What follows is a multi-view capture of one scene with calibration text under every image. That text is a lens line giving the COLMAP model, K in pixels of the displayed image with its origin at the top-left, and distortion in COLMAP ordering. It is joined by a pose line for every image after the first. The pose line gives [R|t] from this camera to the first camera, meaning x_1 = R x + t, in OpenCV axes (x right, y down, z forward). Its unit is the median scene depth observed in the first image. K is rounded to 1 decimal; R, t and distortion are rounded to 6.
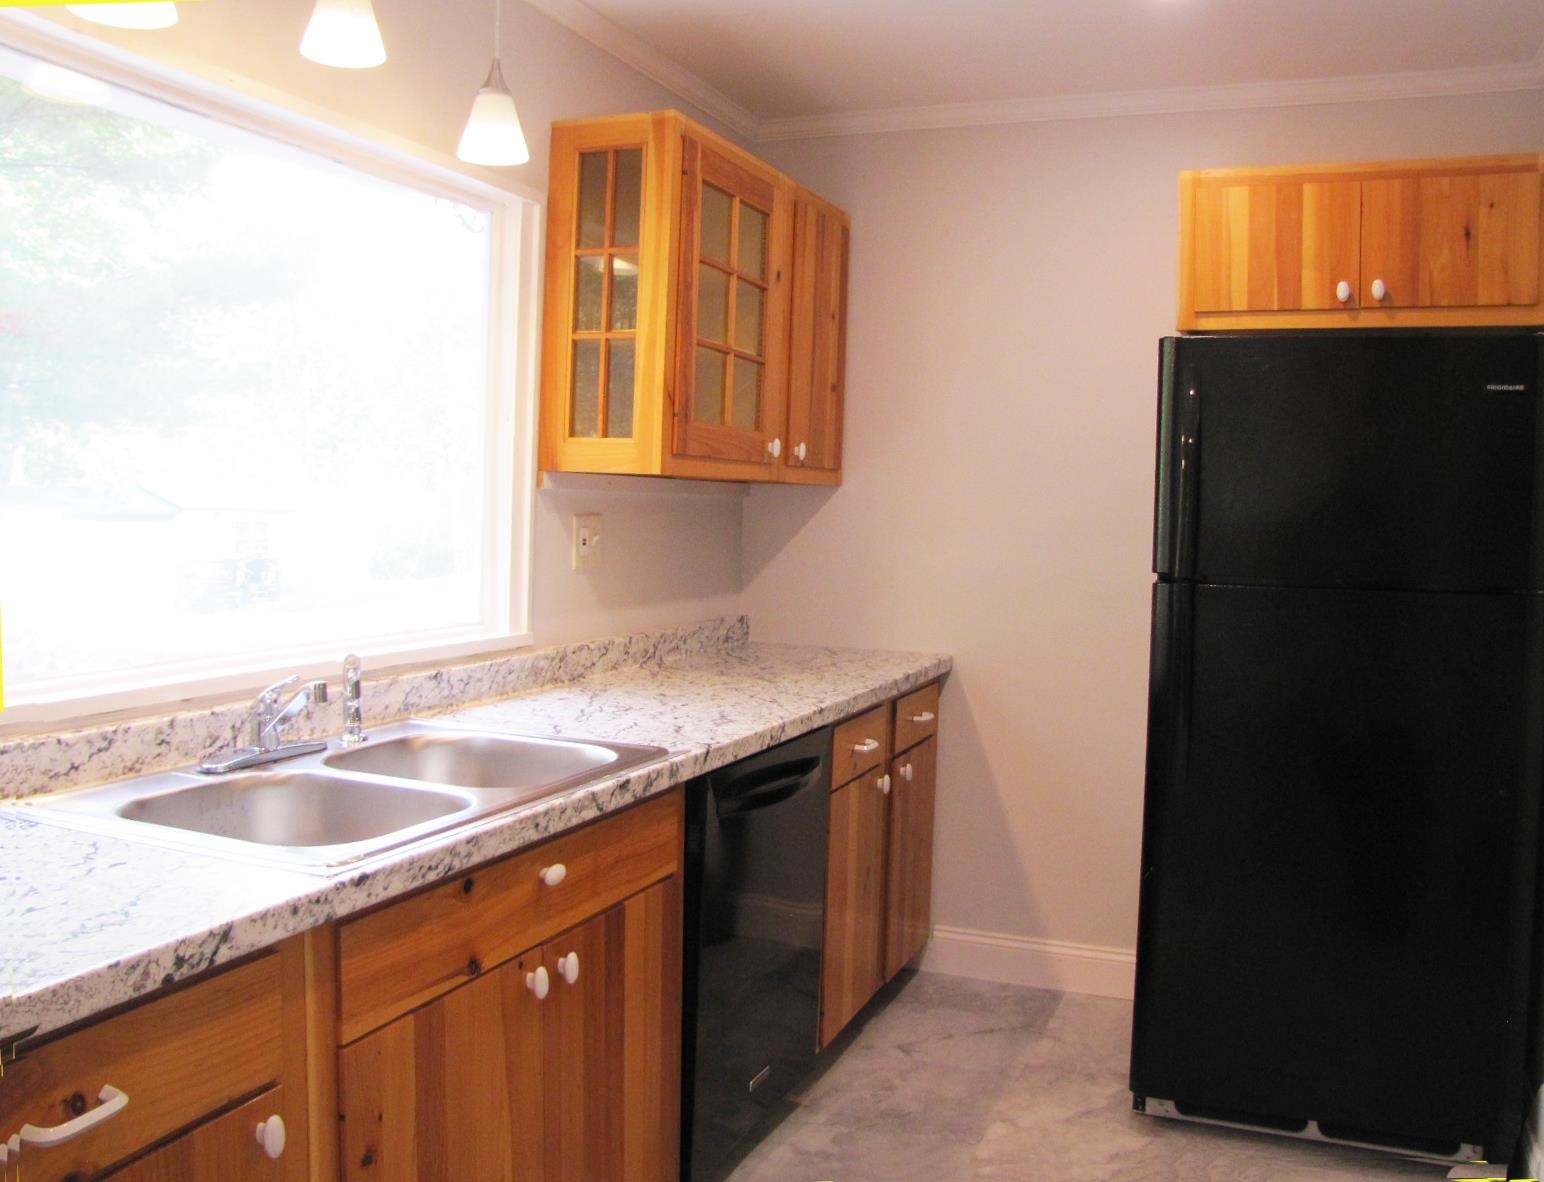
lens RADIAL K [[1348.3, 0, 772.0], [0, 1348.3, 591.0], [0, 0, 1]] dist [-0.063824, -0.002275]
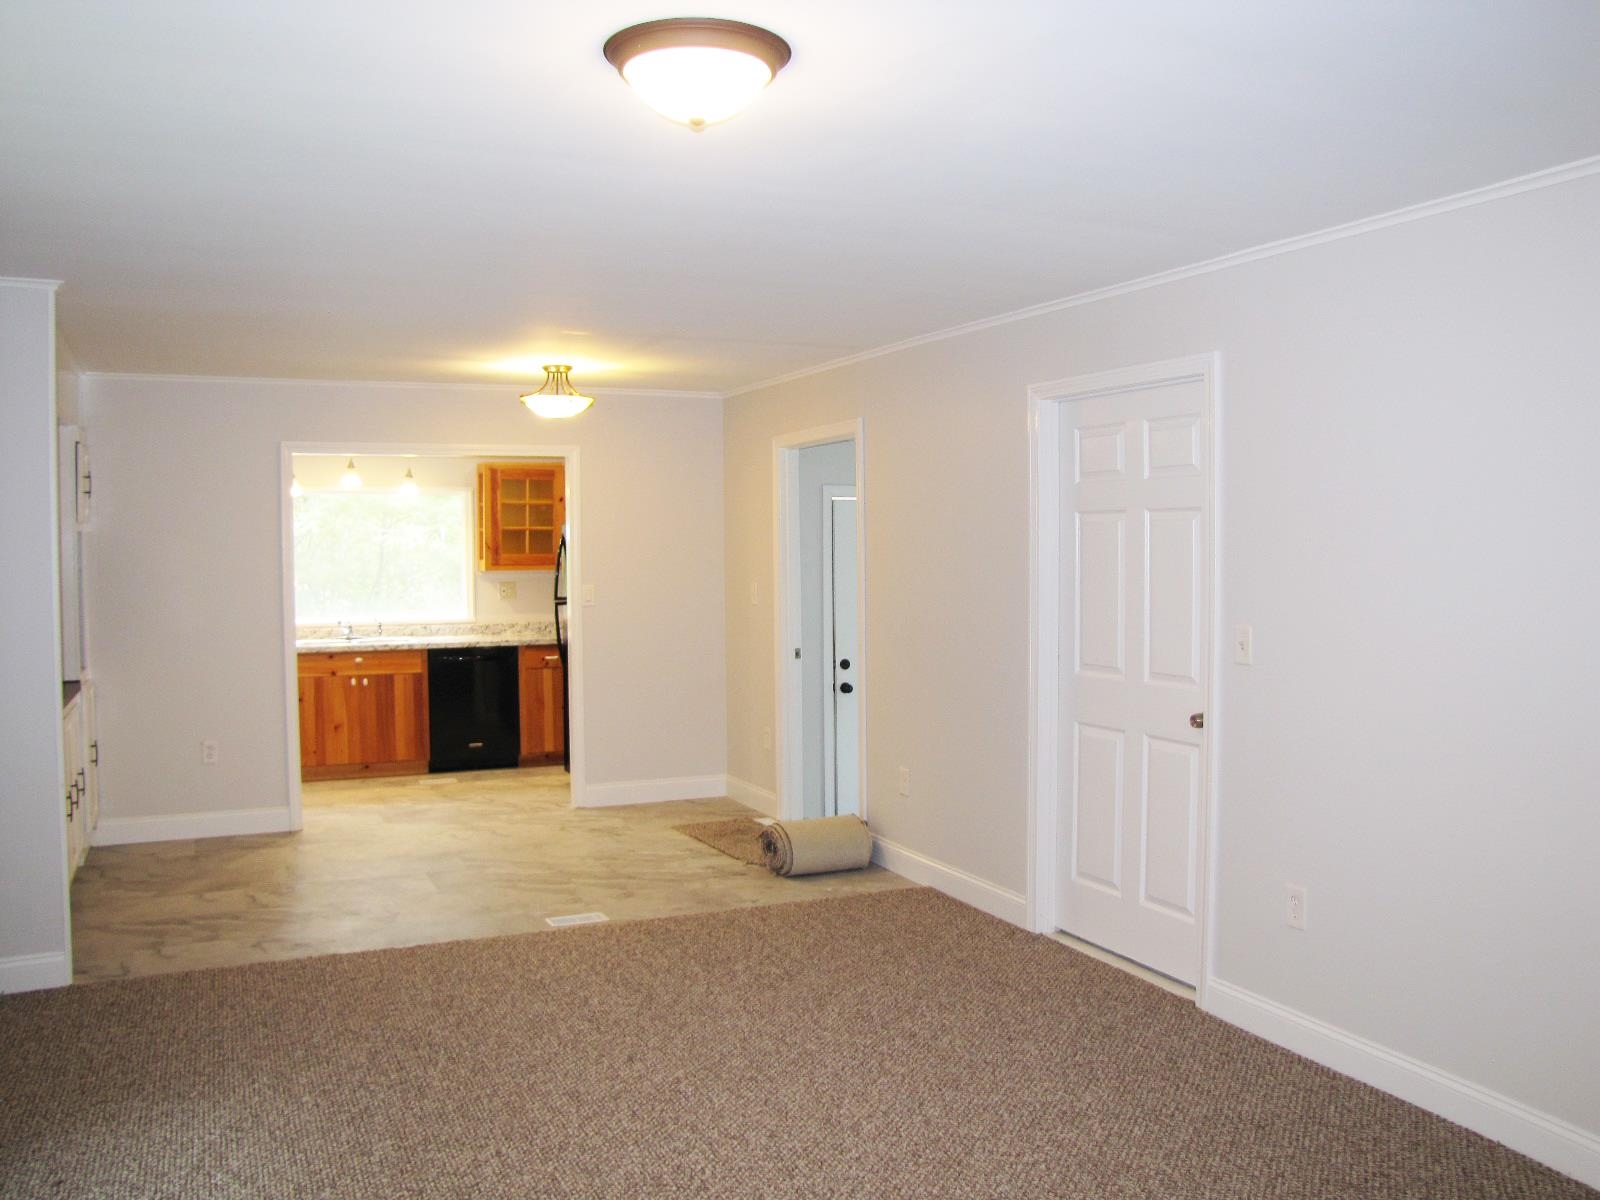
lens RADIAL K [[1321.9, 0, 808.6], [0, 1321.9, 593.6], [0, 0, 1]] dist [-0.194124, 0.171338]
pose [[0.737627, -0.010992, -0.675119, 4.100963], [-0.018684, 0.999152, -0.036682, 0.114539], [0.674950, 0.039671, 0.736796, -1.302338]]
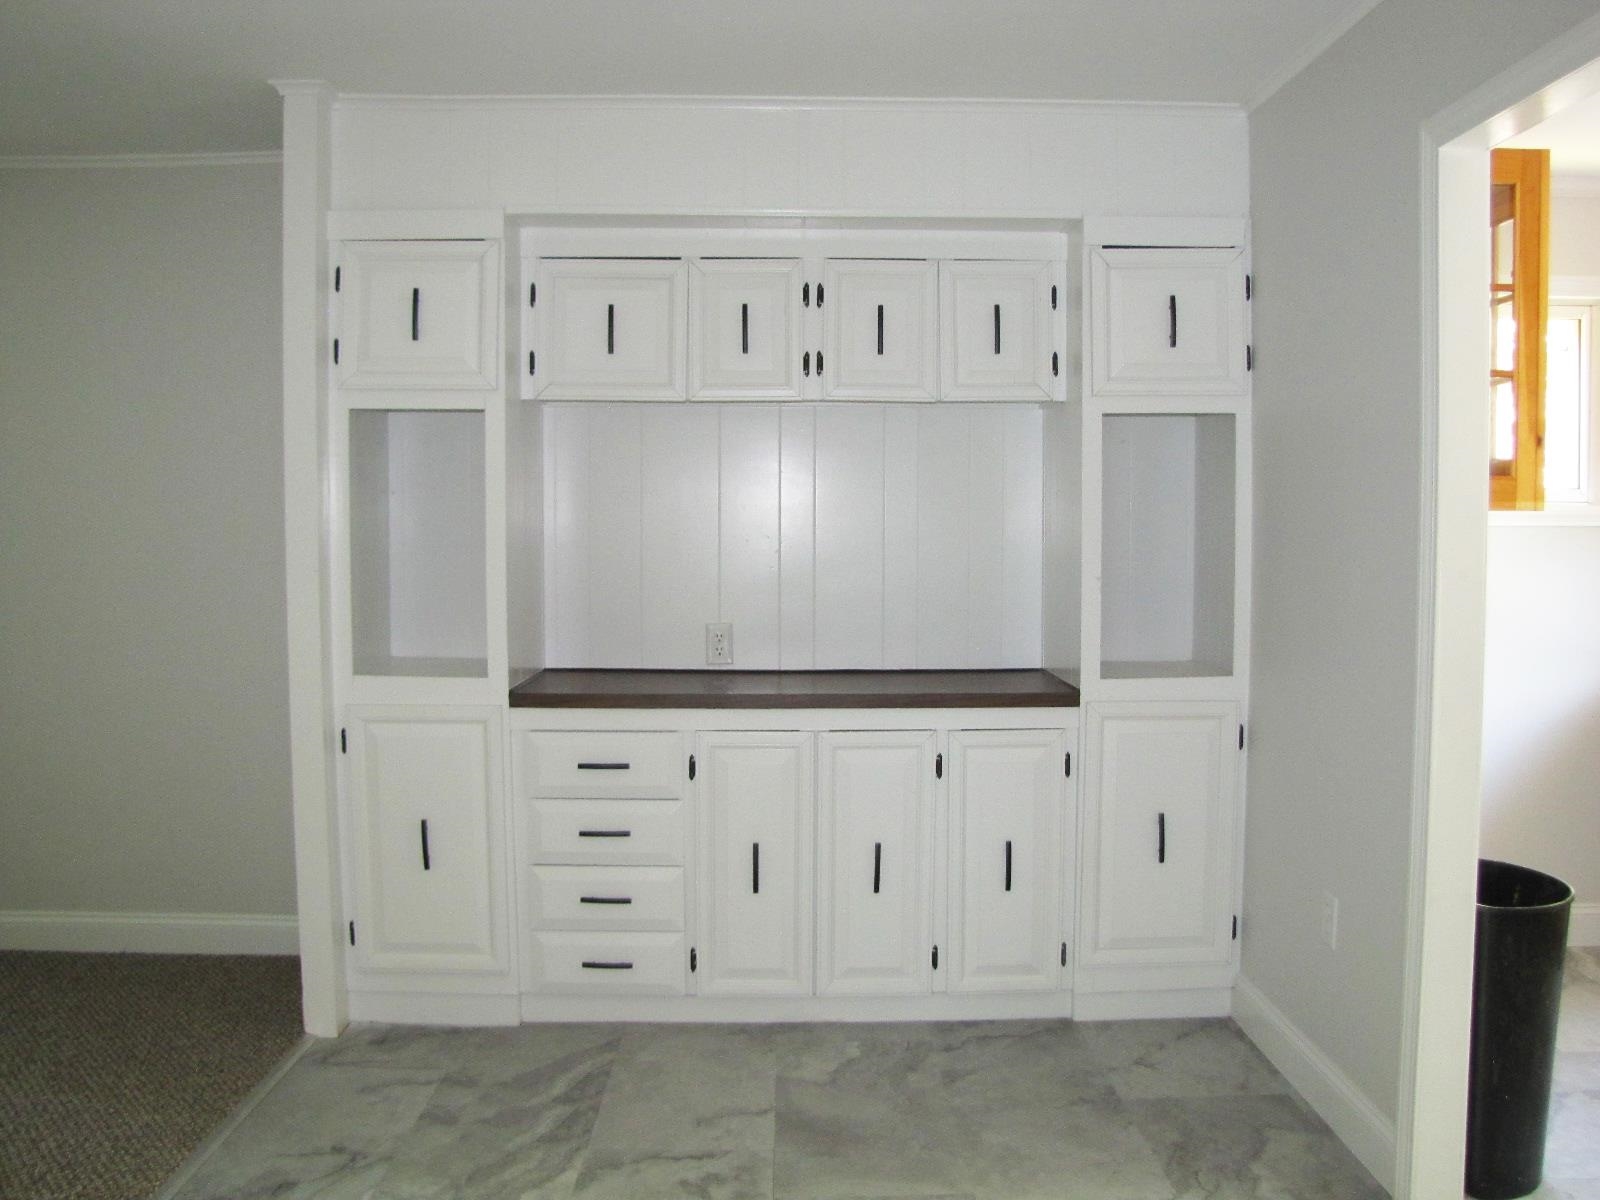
lens RADIAL K [[1321.9, 0, 808.6], [0, 1321.9, 593.6], [0, 0, 1]] dist [-0.194124, 0.171338]
pose [[-0.917436, -0.007877, -0.397804, 1.572255], [-0.053836, 0.993067, 0.104495, -0.050886], [0.394223, 0.117283, -0.911500, 1.346927]]
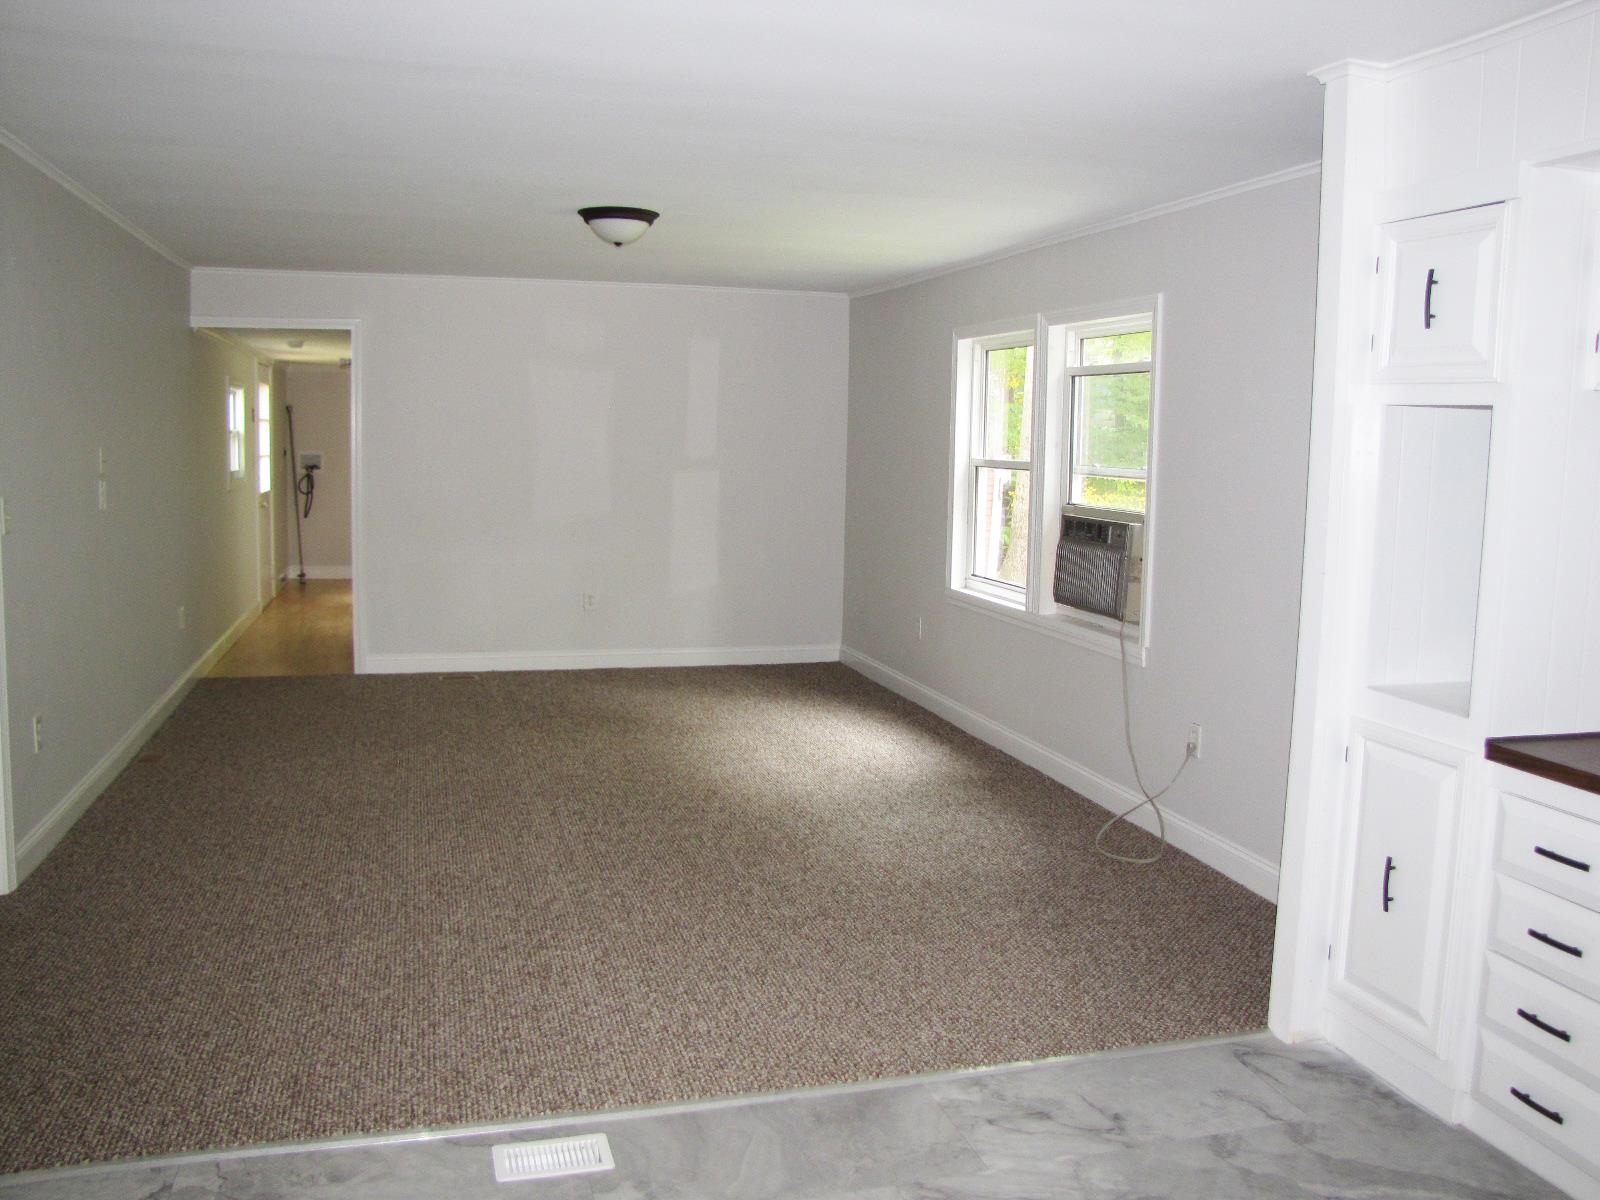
lens RADIAL K [[1321.9, 0, 808.6], [0, 1321.9, 593.6], [0, 0, 1]] dist [-0.194124, 0.171338]
pose [[-0.627921, -0.136827, 0.766155, 0.619244], [0.005783, 0.983577, 0.180396, -0.145337], [-0.778255, 0.117705, -0.616818, 1.061322]]
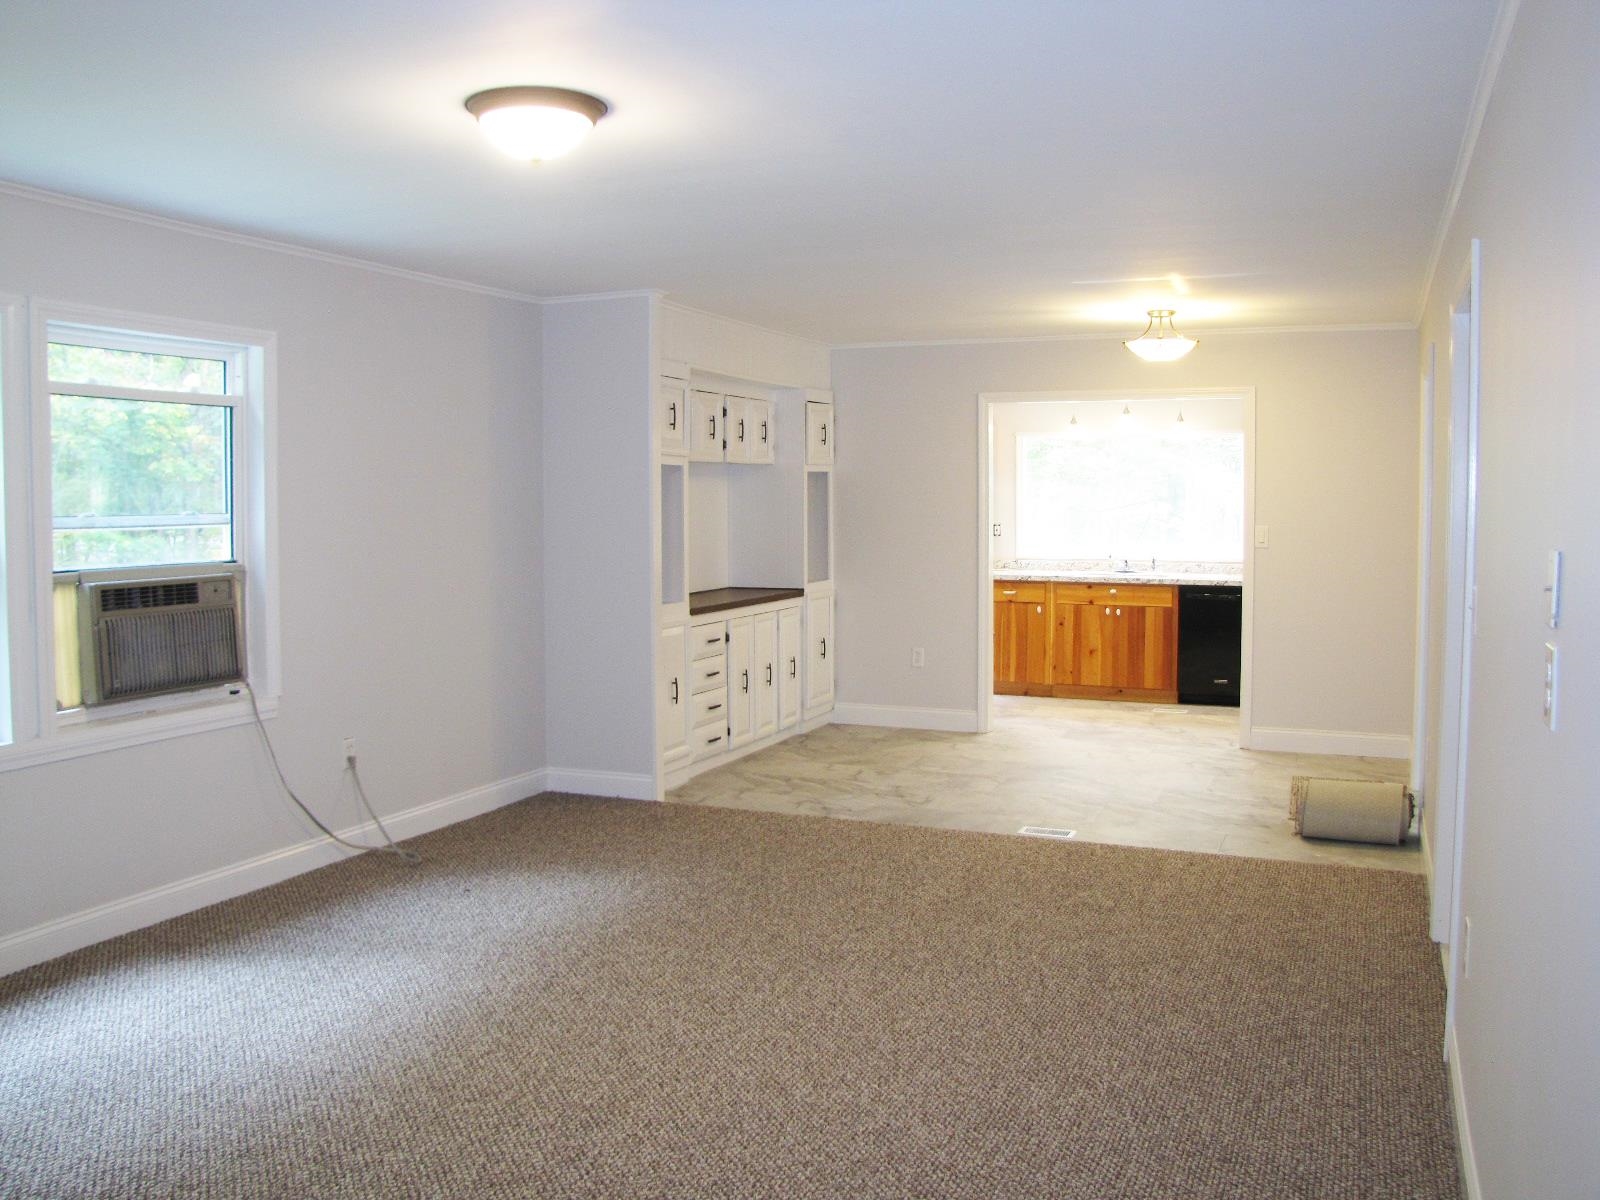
lens RADIAL K [[1323.3, 0, 809.4], [0, 1323.3, 580.1], [0, 0, 1]] dist [-0.193248, 0.172984]
pose [[-0.019801, 0.033905, -0.999229, 4.856162], [-0.066422, 0.997172, 0.035152, 0.069936], [0.997595, 0.067066, -0.017493, -0.069692]]
